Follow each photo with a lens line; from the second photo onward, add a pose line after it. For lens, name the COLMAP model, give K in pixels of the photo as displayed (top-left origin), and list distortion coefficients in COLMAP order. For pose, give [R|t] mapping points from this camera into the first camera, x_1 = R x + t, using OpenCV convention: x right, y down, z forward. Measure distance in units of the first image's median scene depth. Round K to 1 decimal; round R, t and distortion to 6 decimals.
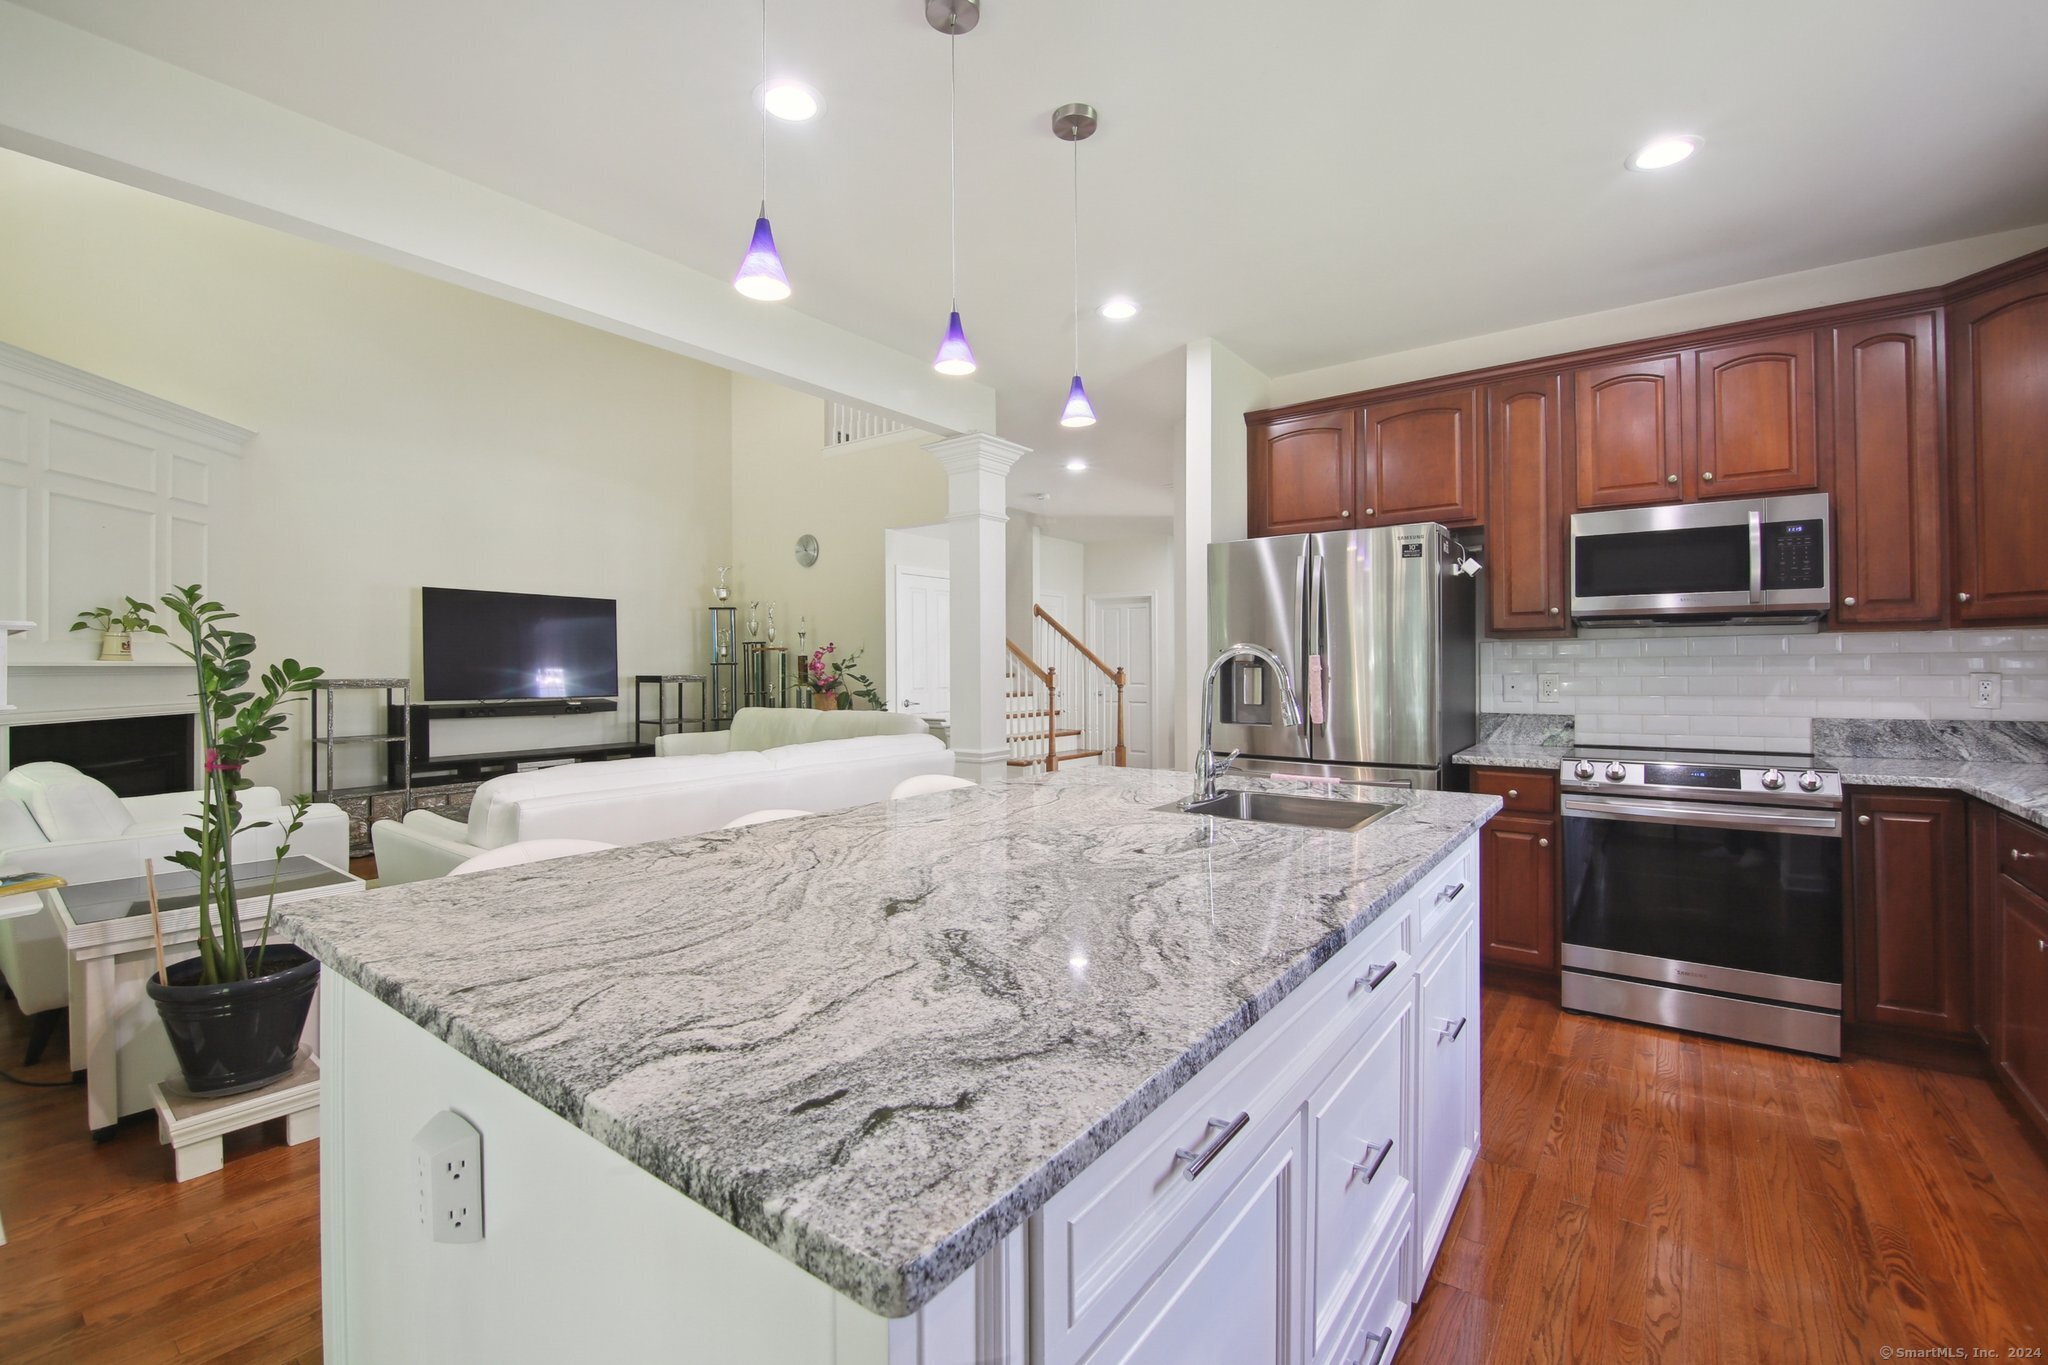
lens RADIAL K [[857.8, 0, 1020.3], [0, 857.8, 664.0], [0, 0, 1]] dist [0.002002, -0.000951]
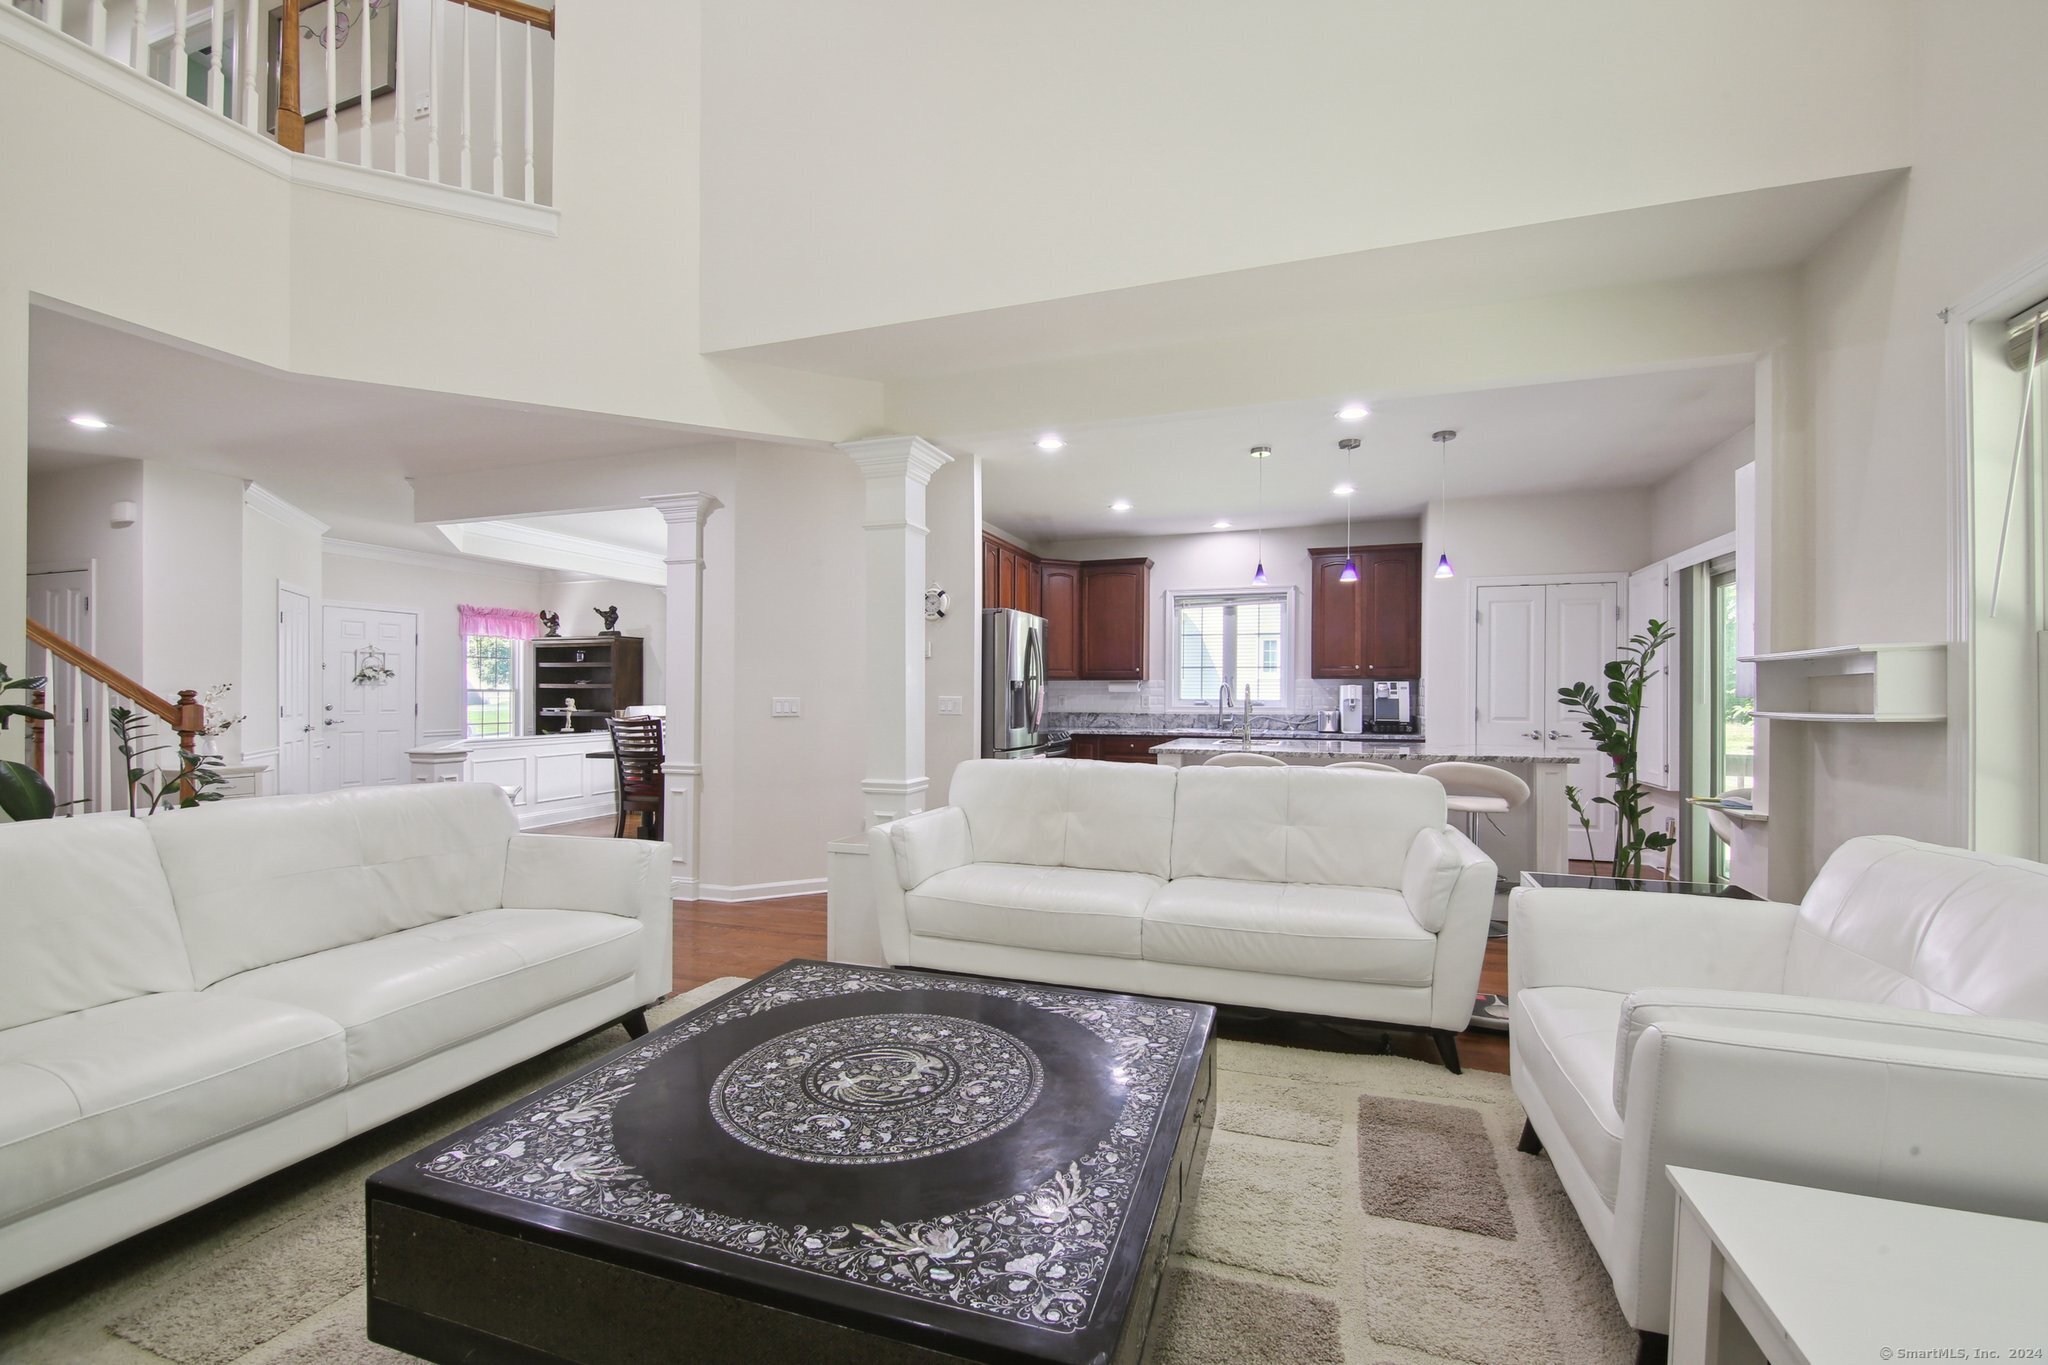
lens RADIAL K [[857.8, 0, 1024.2], [0, 857.8, 697.9], [0, 0, 1]] dist [0.002002, -0.000951]
pose [[-0.297449, 0.001753, 0.954736, -1.448495], [0.000865, 0.999998, -0.001567, 0.021318], [-0.954737, 0.000359, -0.297450, 1.718334]]
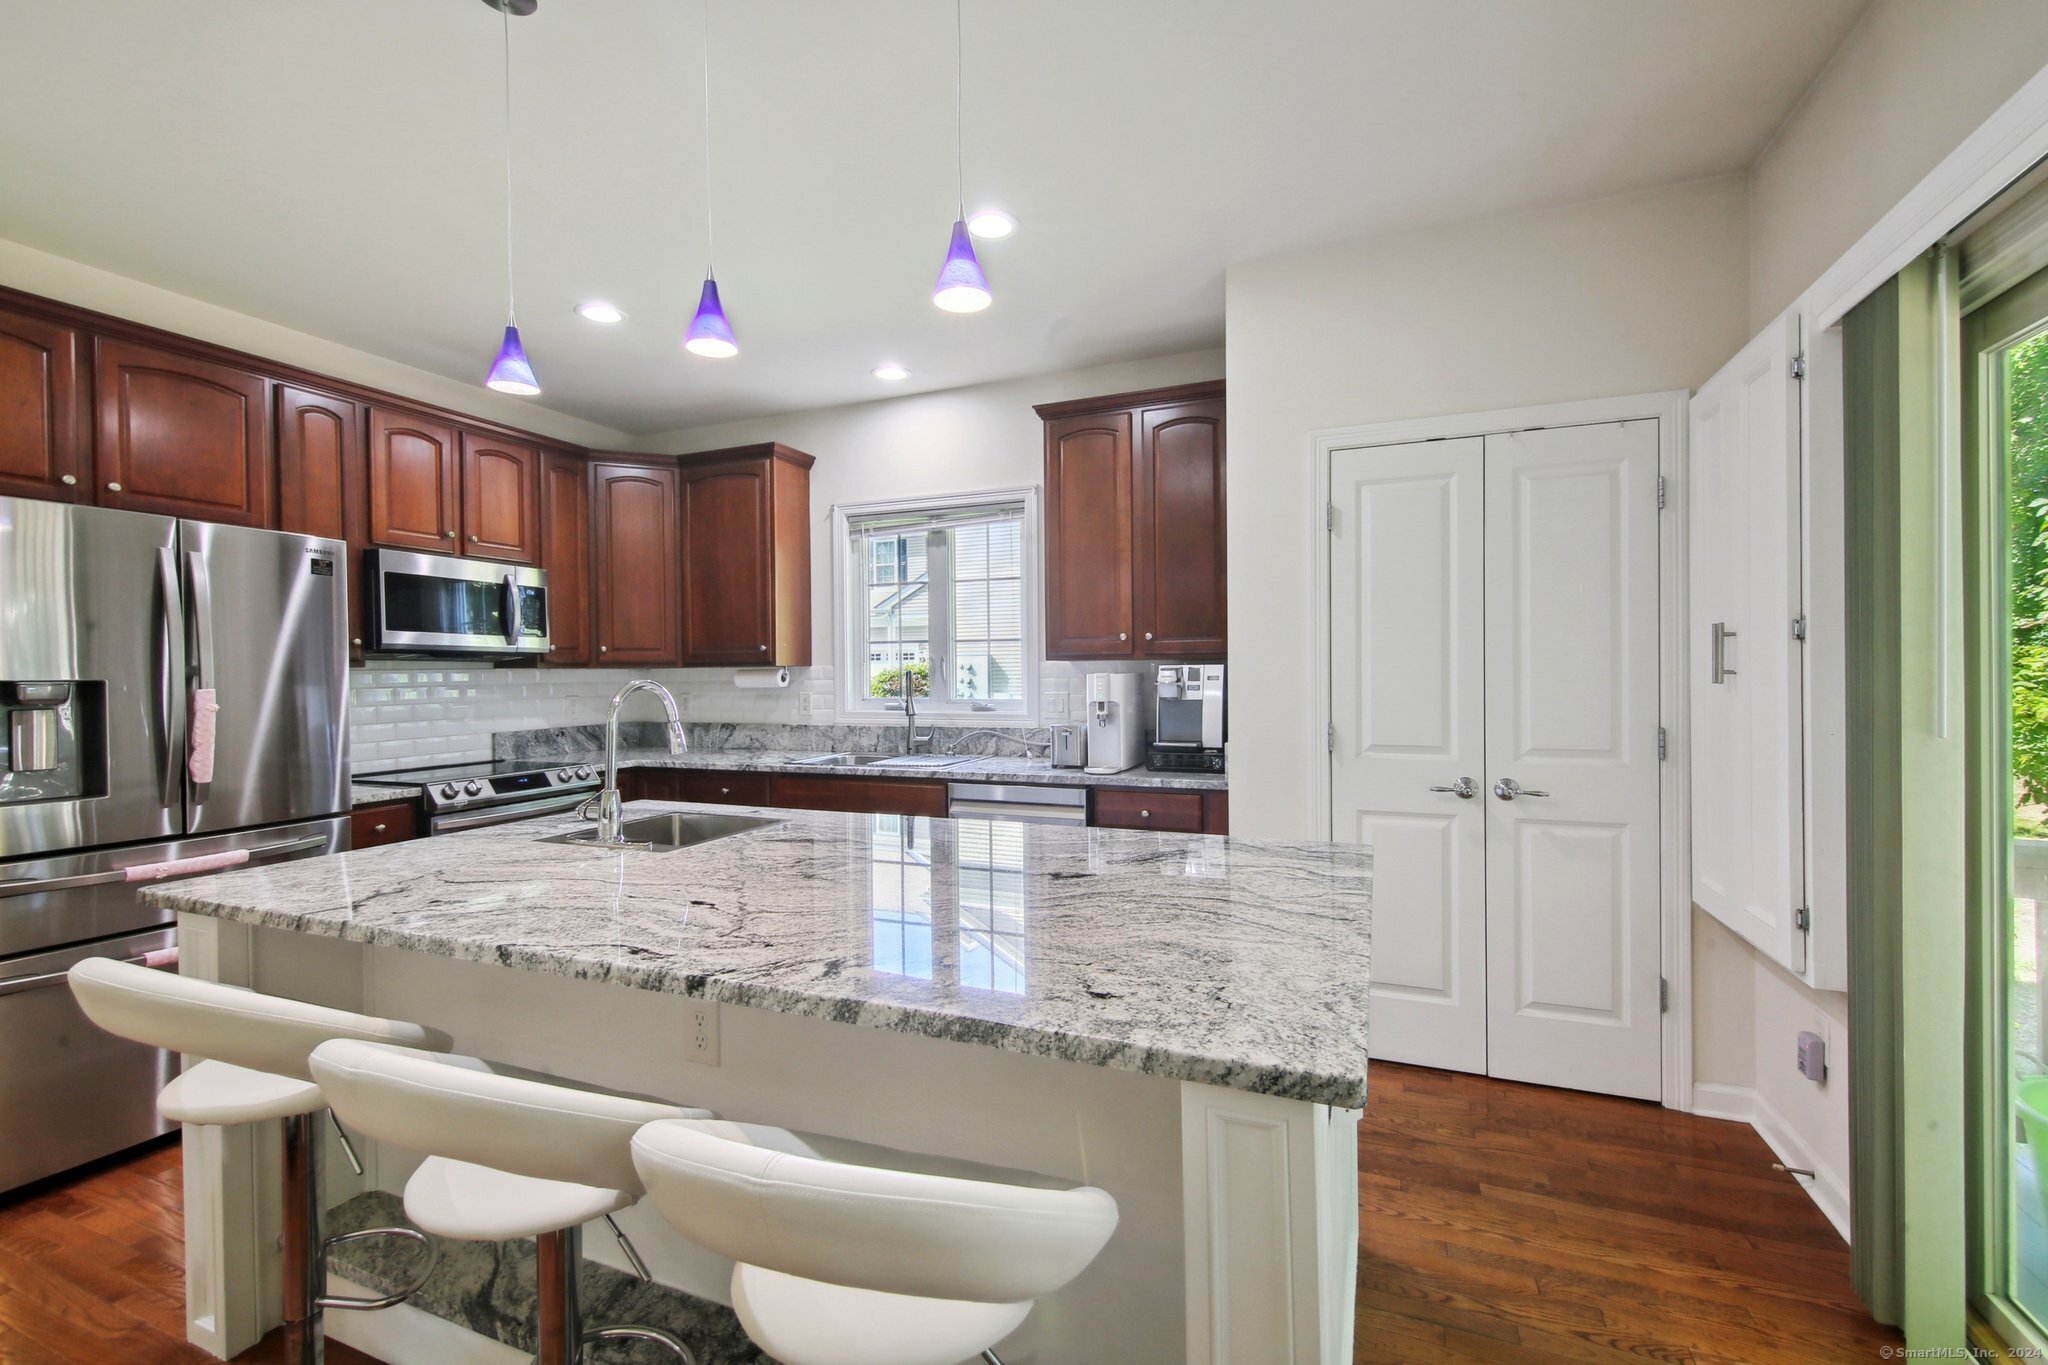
lens RADIAL K [[869.8, 0, 1008.4], [0, 869.8, 681.7], [0, 0, 1]] dist [0.000122, -0.001093]
pose [[-0.233637, -0.001291, 0.972323, -0.585021], [0.013555, 0.999898, 0.004585, -0.012052], [-0.972230, 0.014251, -0.233595, 0.568307]]
